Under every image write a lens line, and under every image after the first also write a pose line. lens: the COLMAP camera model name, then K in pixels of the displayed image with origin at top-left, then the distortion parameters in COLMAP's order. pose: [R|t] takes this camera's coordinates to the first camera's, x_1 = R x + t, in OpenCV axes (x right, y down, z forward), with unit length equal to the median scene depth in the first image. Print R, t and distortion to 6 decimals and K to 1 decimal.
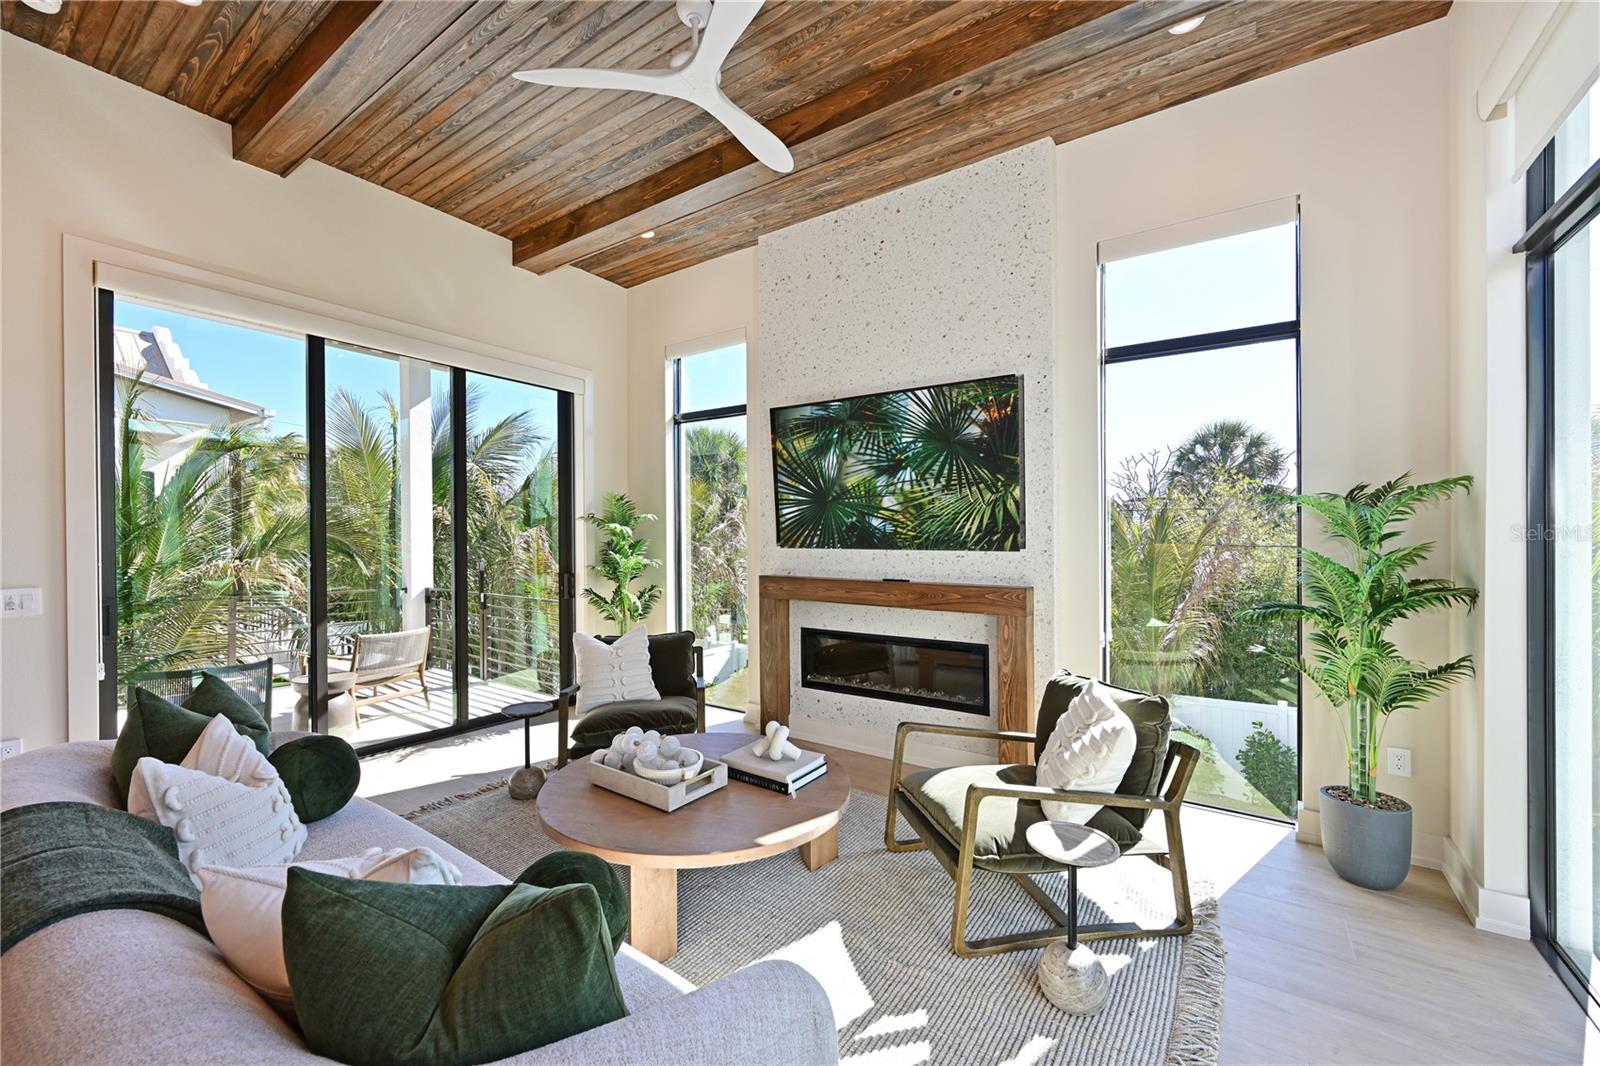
lens RADIAL K [[626.9, 0, 779.8], [0, 626.9, 535.0], [0, 0, 1]] dist [0.003143, -0.000648]
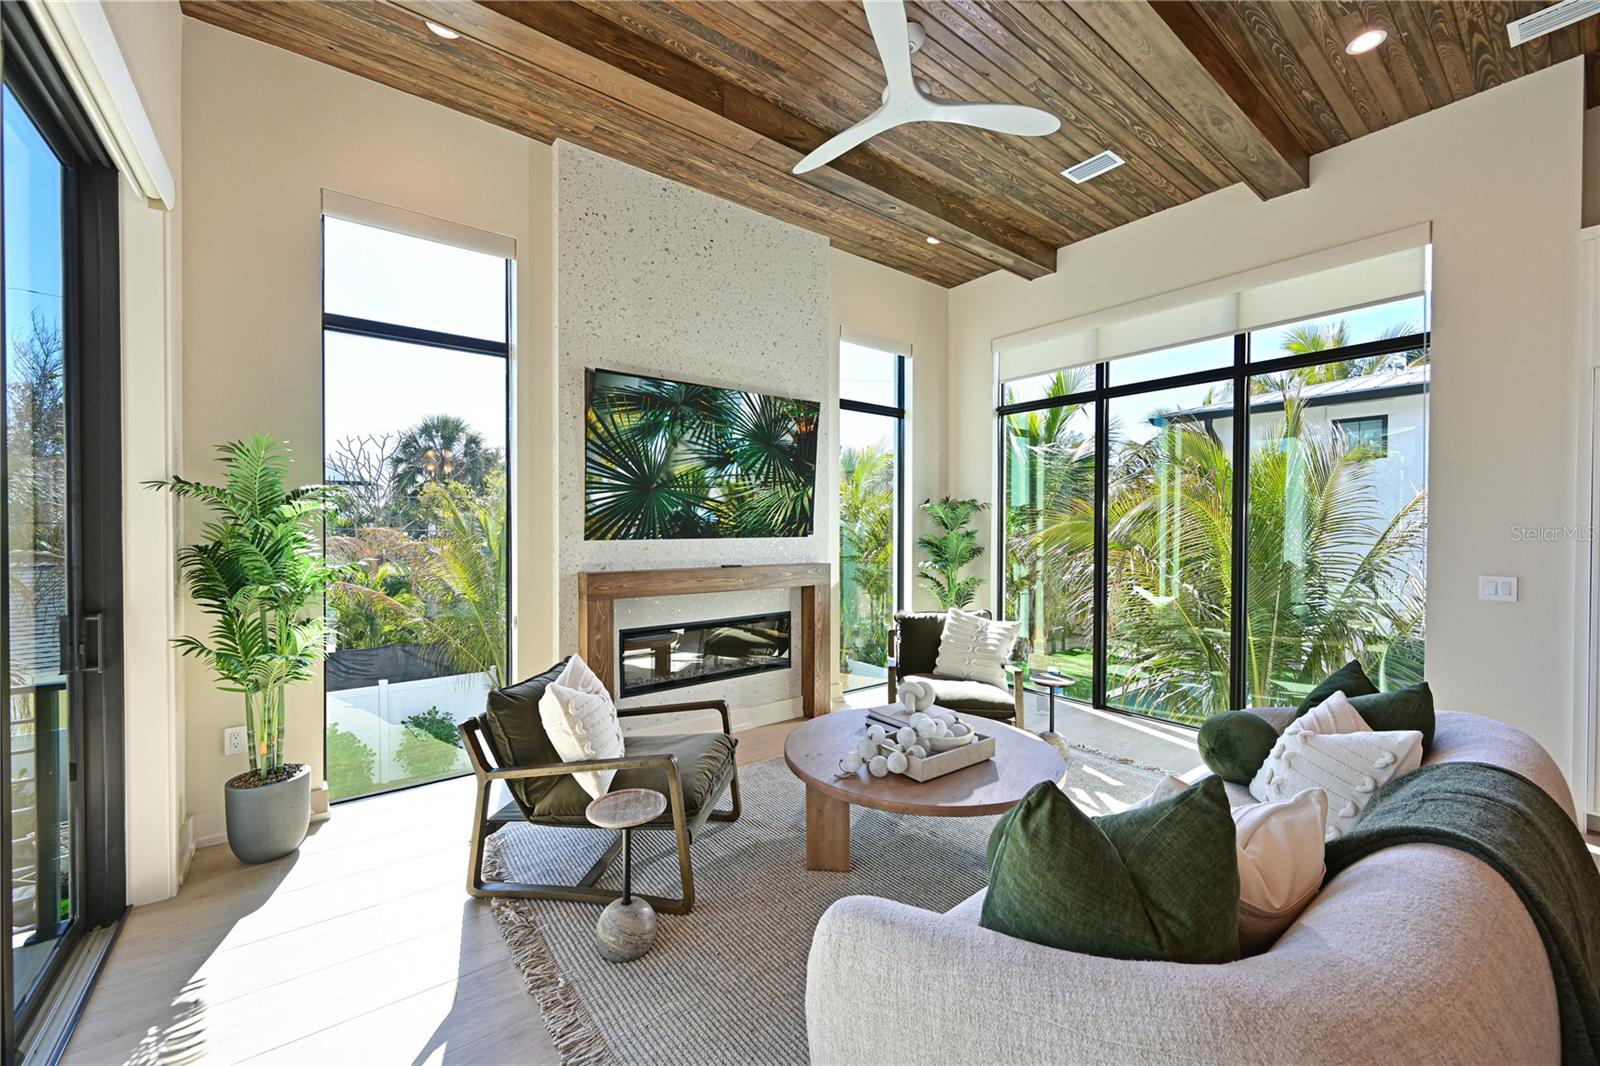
lens RADIAL K [[626.9, 0, 798.2], [0, 626.9, 535.2], [0, 0, 1]] dist [0.003143, -0.000648]
pose [[0.314220, -0.018844, 0.949163, -0.800099], [-0.000596, 0.999799, 0.020047, -0.003189], [-0.949350, -0.006865, 0.314145, 0.554437]]
